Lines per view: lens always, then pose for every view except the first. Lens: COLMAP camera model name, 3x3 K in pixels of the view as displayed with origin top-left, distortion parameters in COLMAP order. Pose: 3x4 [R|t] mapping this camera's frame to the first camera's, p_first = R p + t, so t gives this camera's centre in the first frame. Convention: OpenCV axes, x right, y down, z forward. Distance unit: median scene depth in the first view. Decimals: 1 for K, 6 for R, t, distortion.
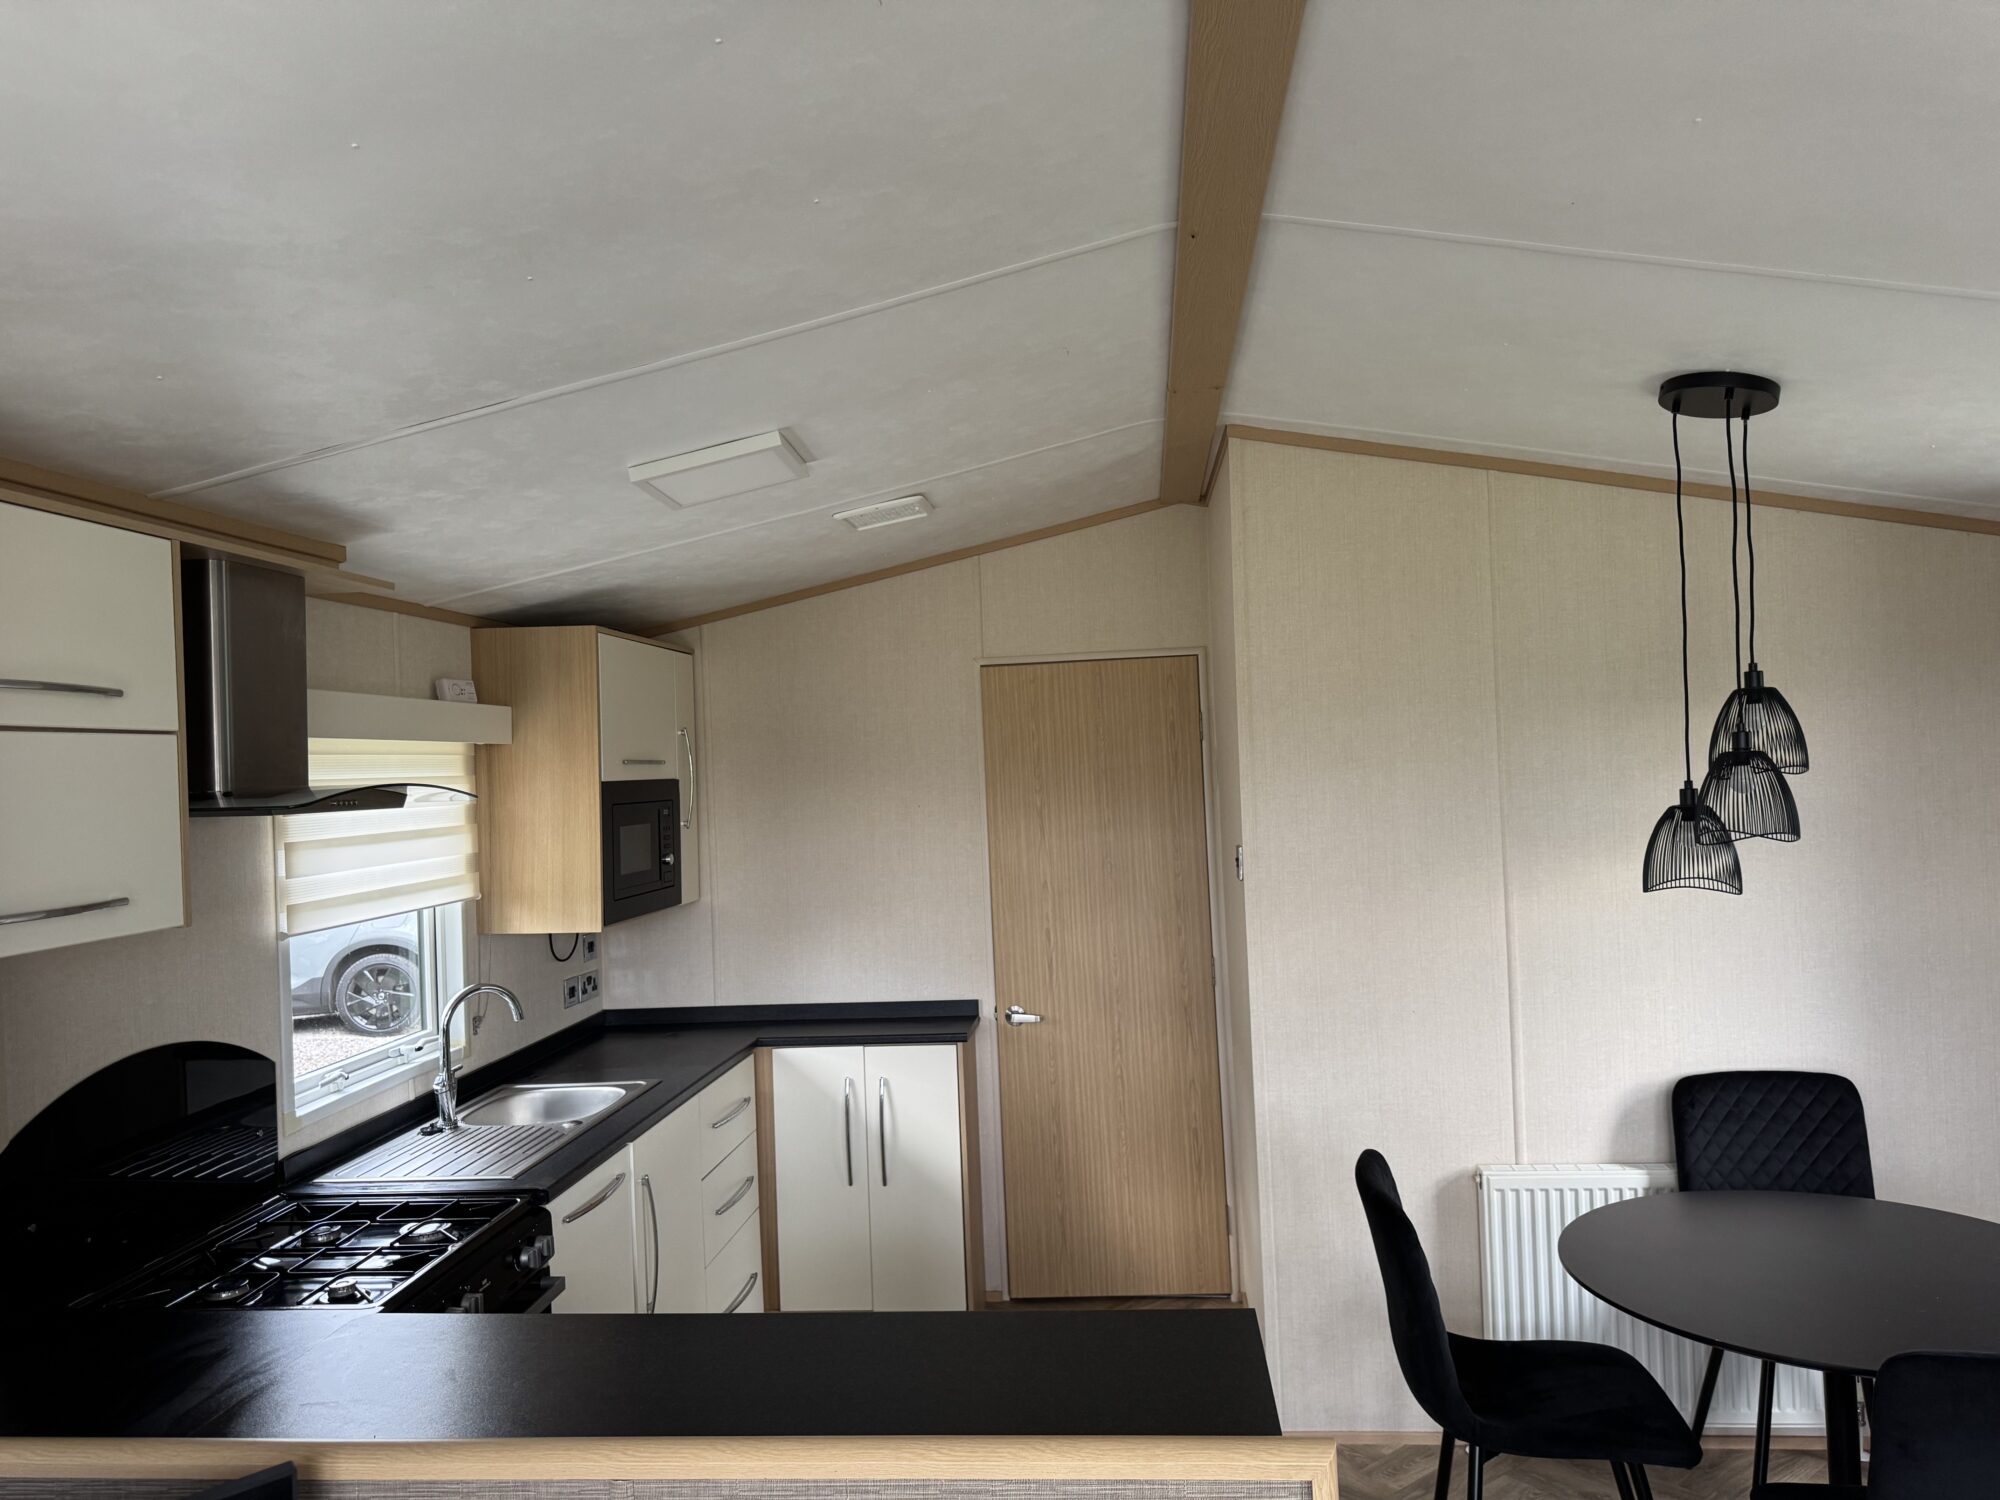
lens RADIAL K [[1355.6, 0, 998.5], [0, 1355.6, 750.0], [0, 0, 1]] dist [0.094463, -0.128213]
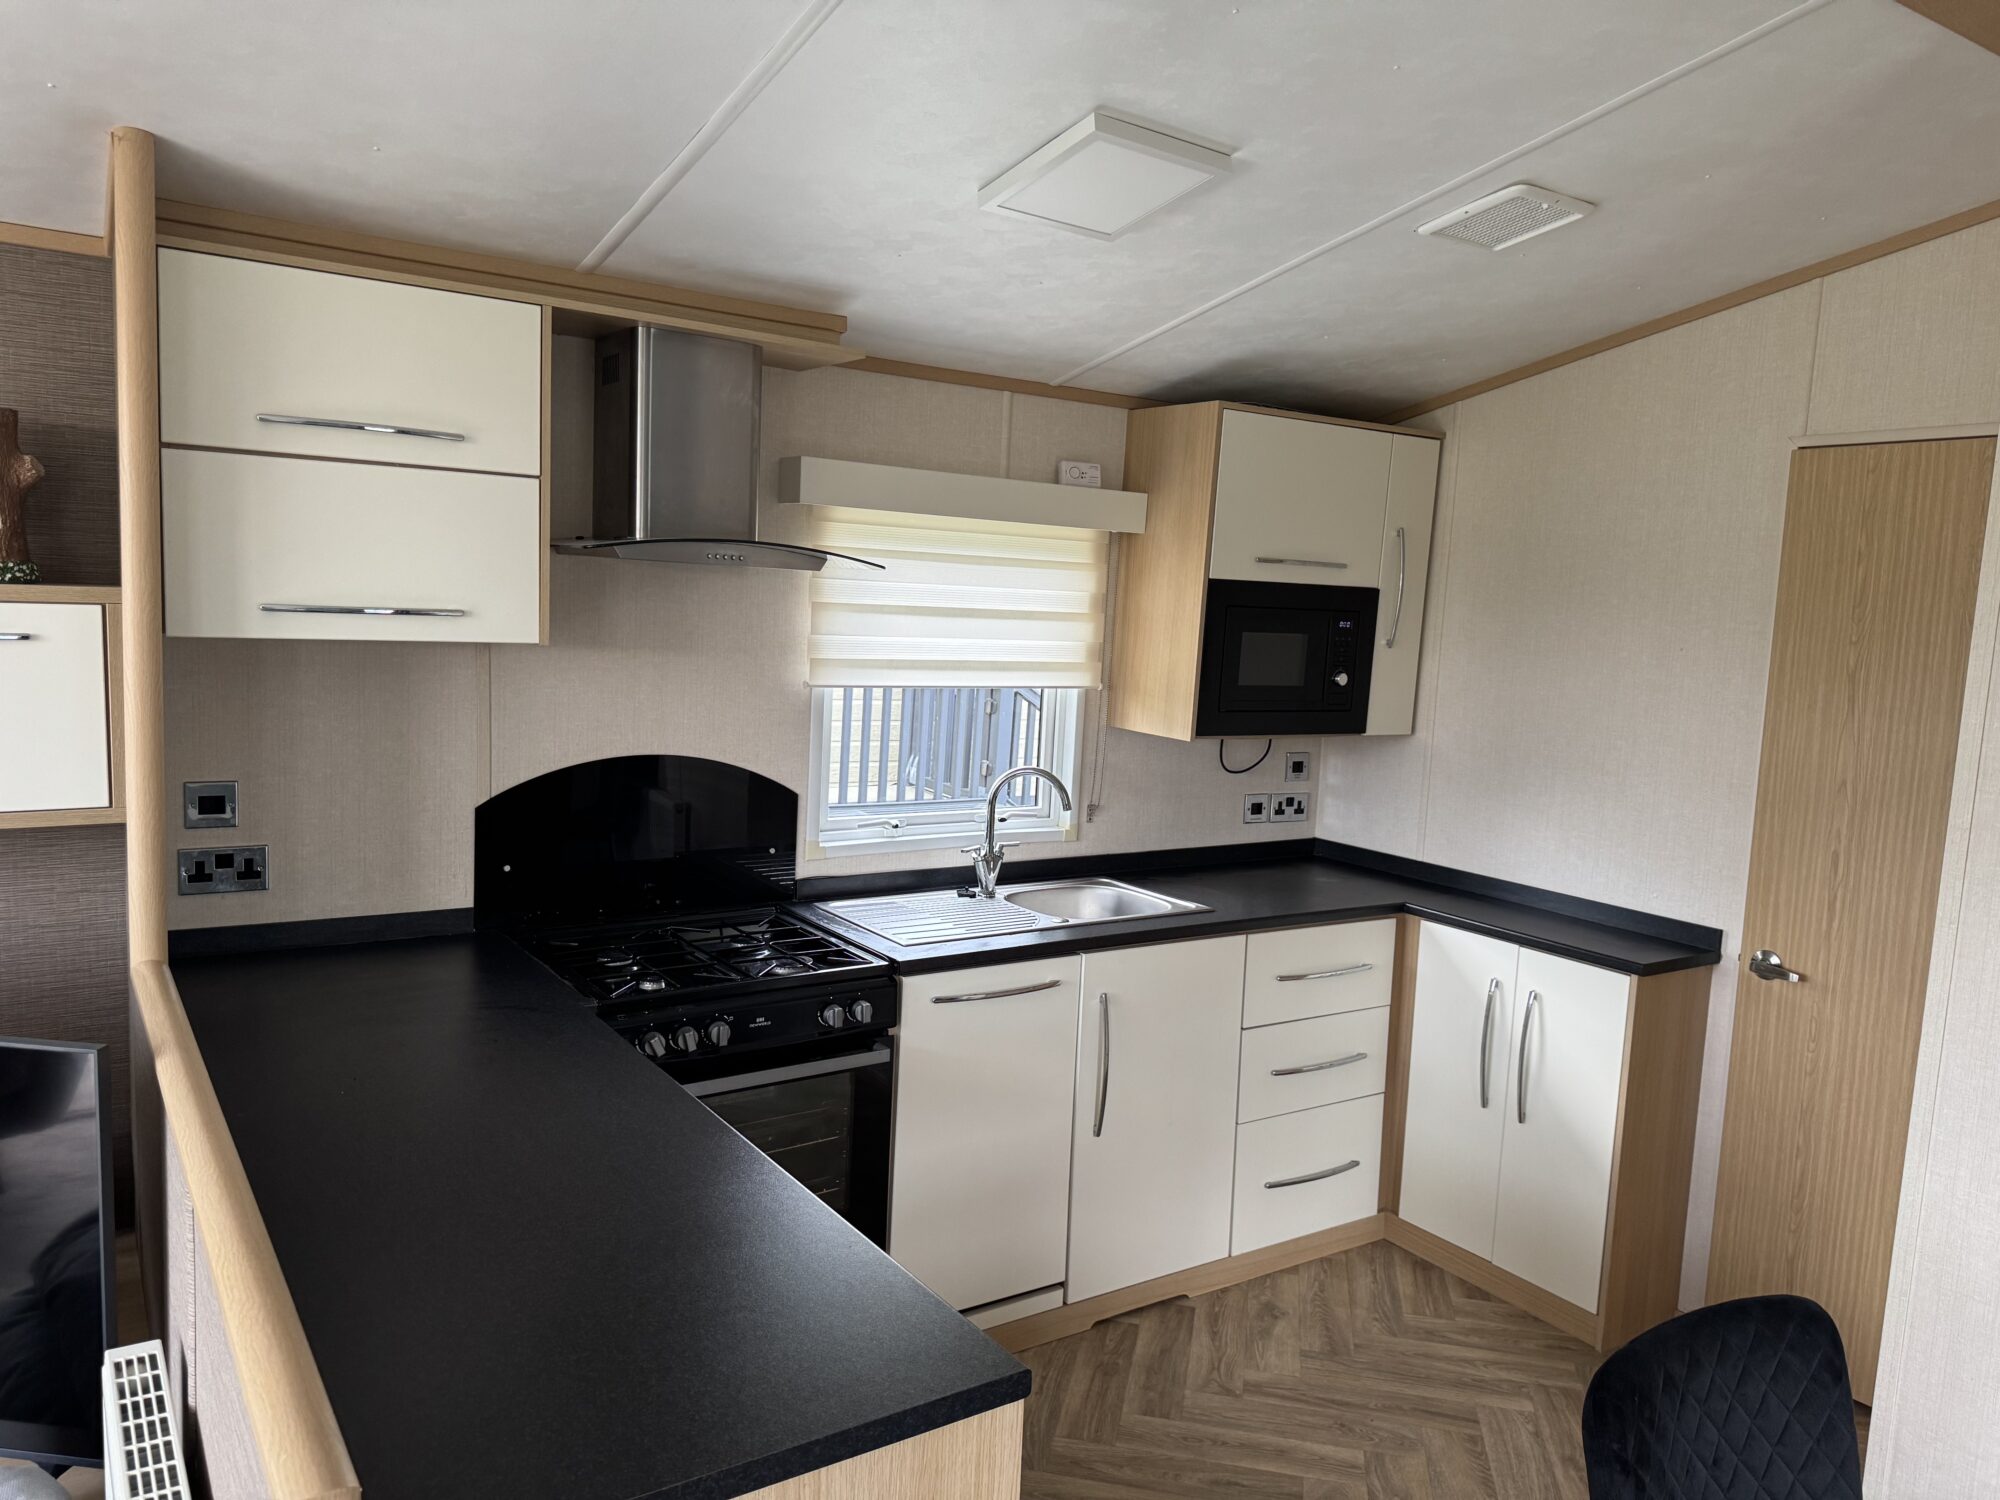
lens RADIAL K [[1355.6, 0, 998.5], [0, 1355.6, 750.0], [0, 0, 1]] dist [0.094463, -0.128213]
pose [[0.647369, 0.153407, -0.746578, 0.308579], [-0.062862, 0.986944, 0.148289, 0.010356], [0.759580, -0.049066, 0.648561, 0.297948]]
